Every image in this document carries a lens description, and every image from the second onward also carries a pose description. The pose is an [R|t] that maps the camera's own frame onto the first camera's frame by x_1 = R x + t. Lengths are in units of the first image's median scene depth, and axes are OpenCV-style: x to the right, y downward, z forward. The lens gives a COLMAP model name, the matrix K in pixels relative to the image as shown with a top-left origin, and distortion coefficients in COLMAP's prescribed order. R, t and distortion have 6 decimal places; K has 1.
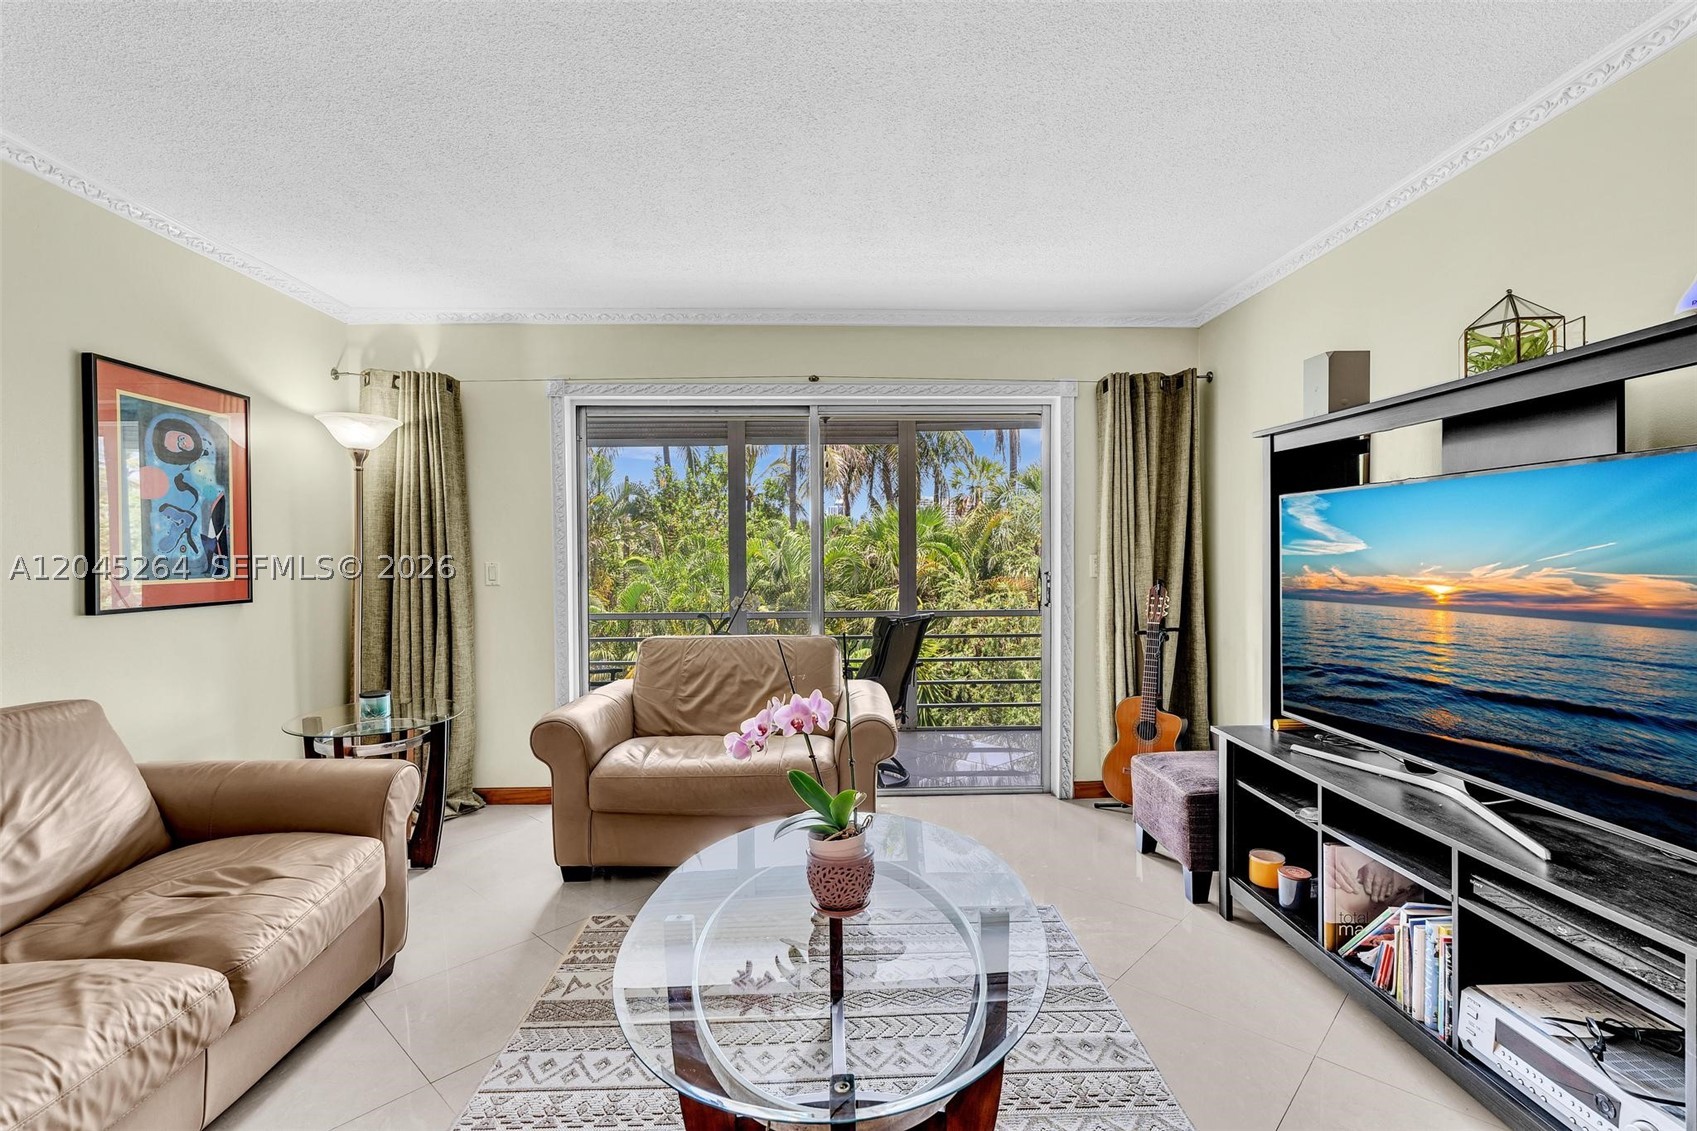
lens RADIAL K [[785.9, 0, 842.6], [0, 785.9, 562.9], [0, 0, 1]] dist [-0.003643, 0.000859]
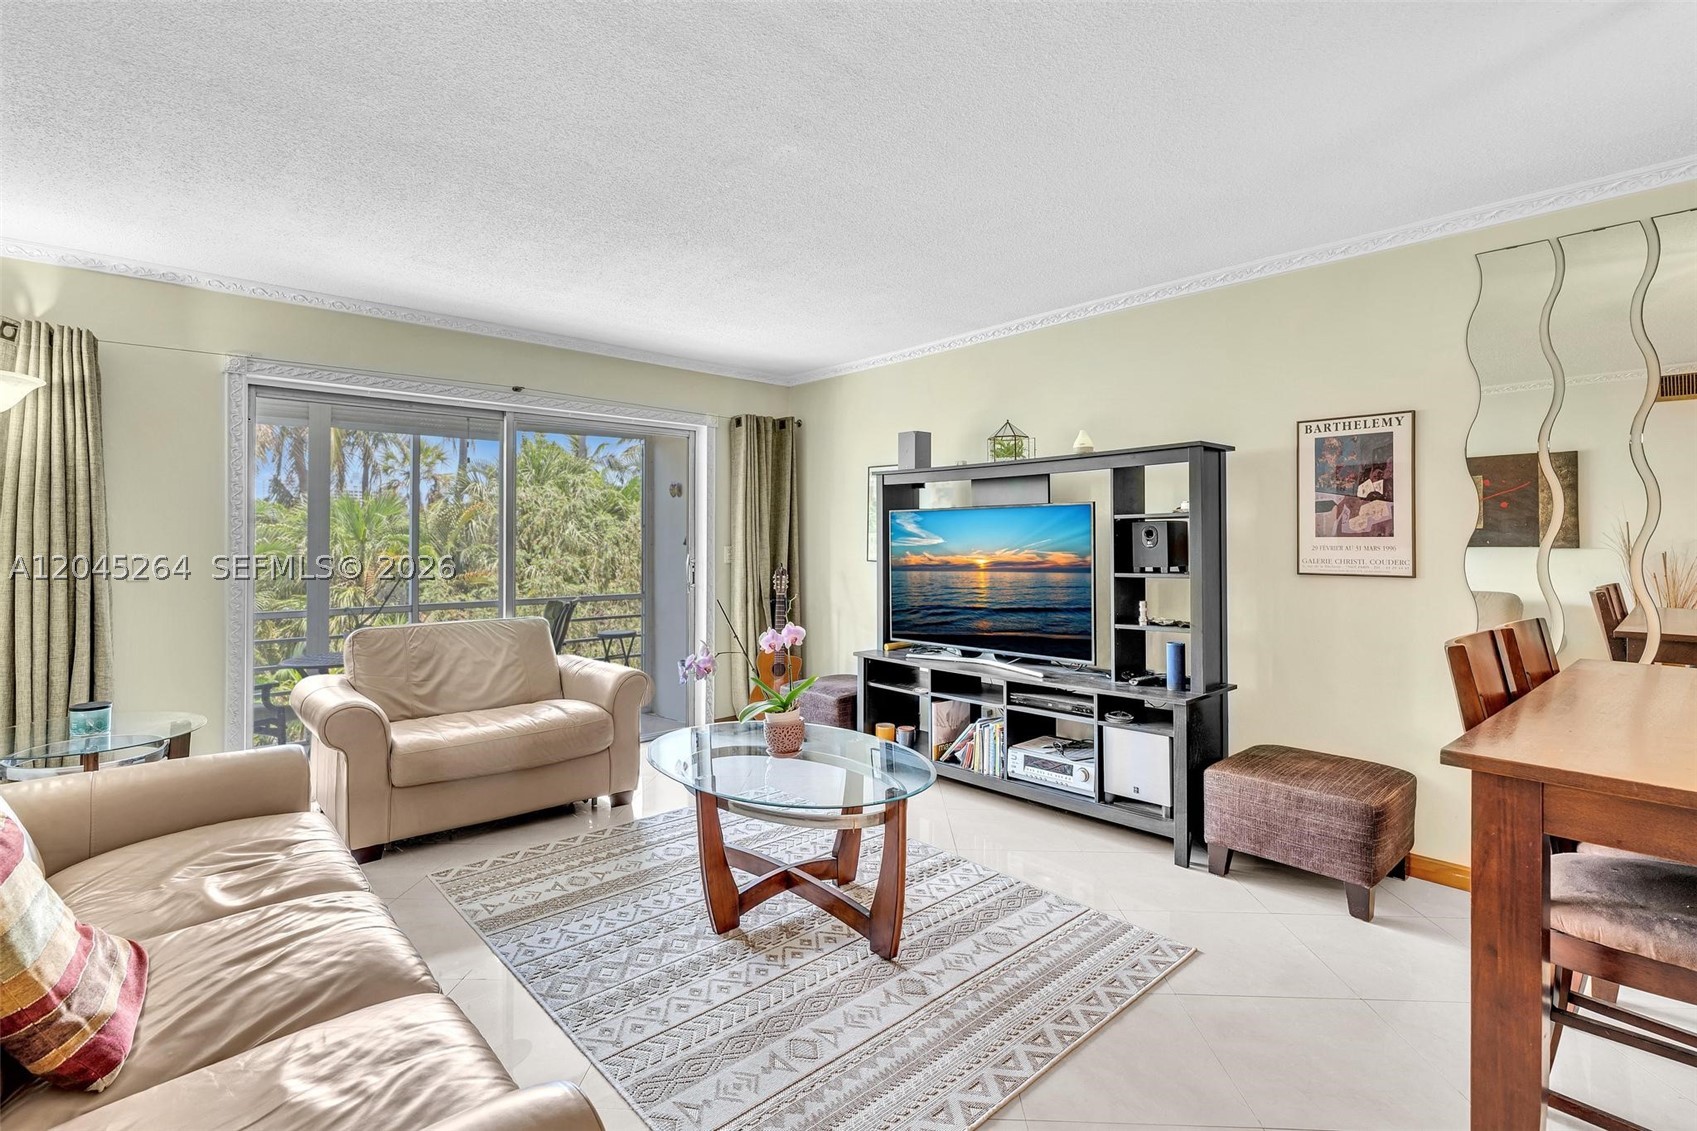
lens RADIAL K [[803.7, 0, 844.2], [0, 803.7, 531.6], [0, 0, 1]] dist [-0.003993, 0.000330]
pose [[0.756657, 0.012327, 0.653696, -0.538457], [0.008259, 0.999562, -0.028410, 0.006827], [-0.653760, 0.026895, 0.756224, -0.206609]]
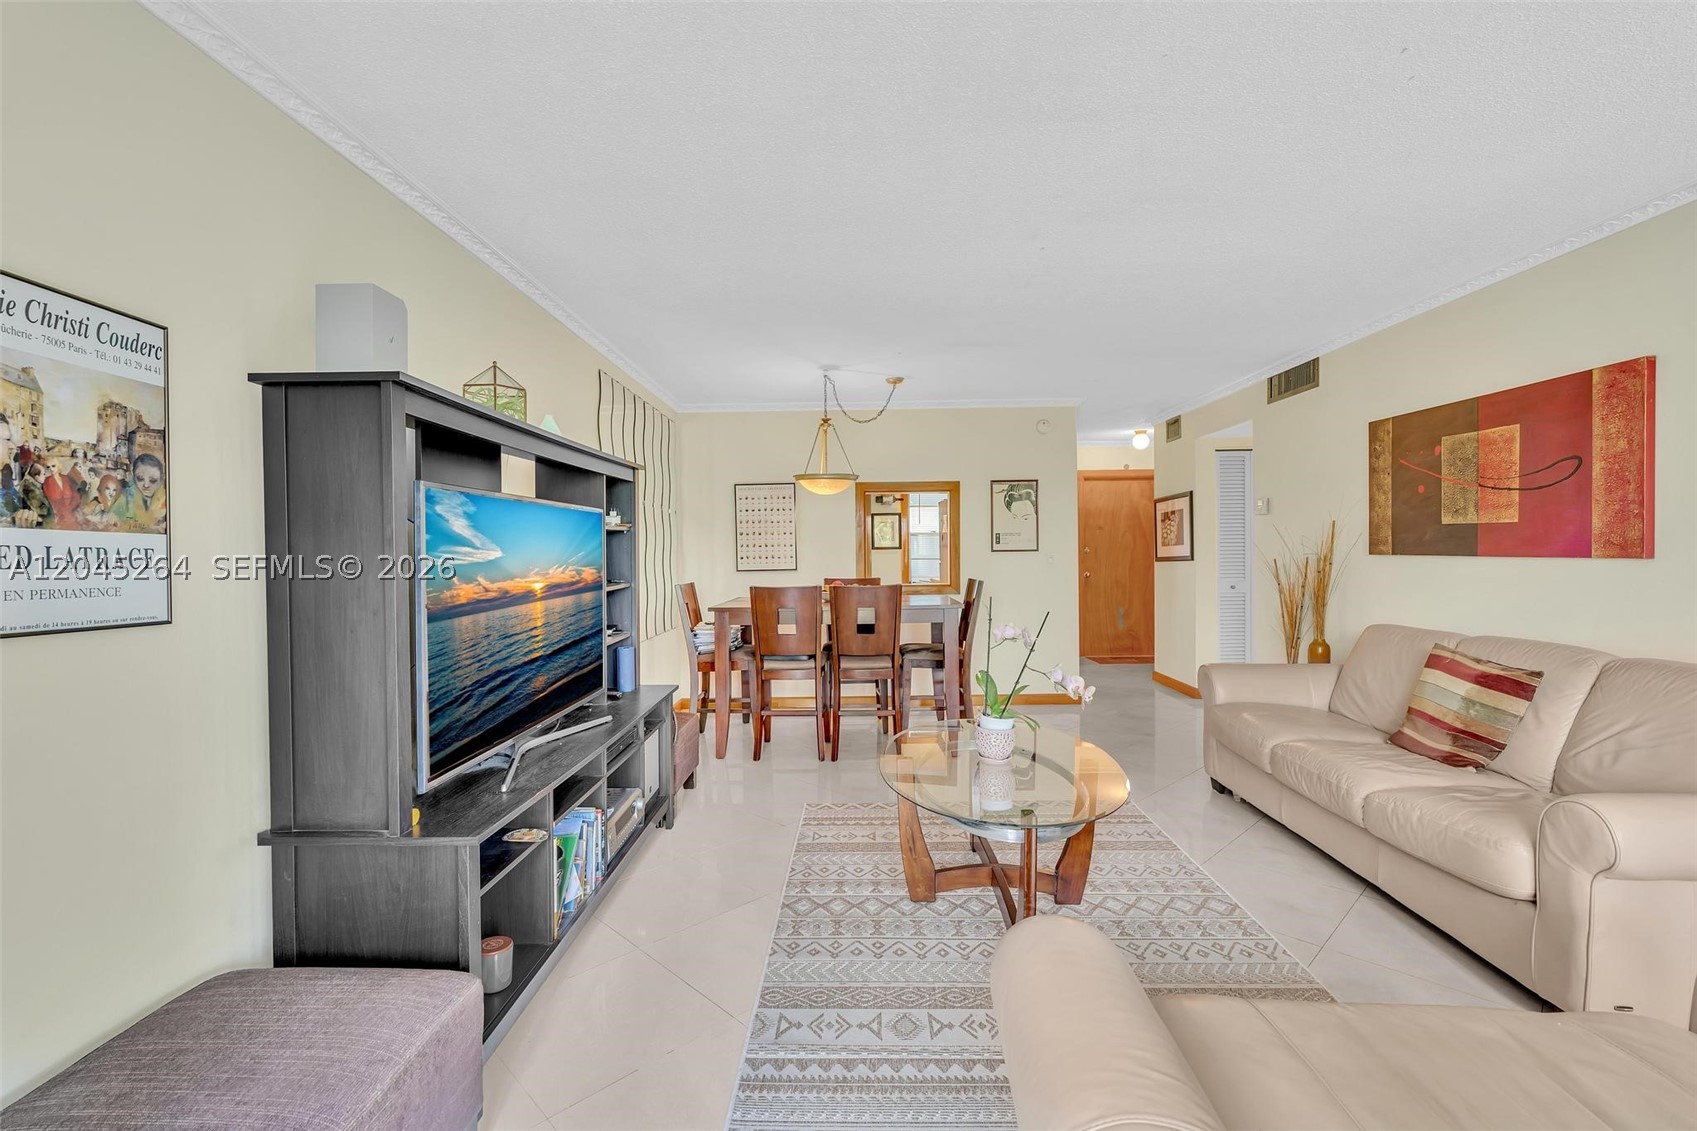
lens RADIAL K [[765.4, 0, 842.7], [0, 765.4, 562.4], [0, 0, 1]] dist [0.000481, 0.000644]
pose [[-0.998819, 0.017204, 0.045449, 0.124358], [0.018665, 0.999316, 0.031914, -0.022034], [-0.044869, 0.032724, -0.998457, 1.373916]]
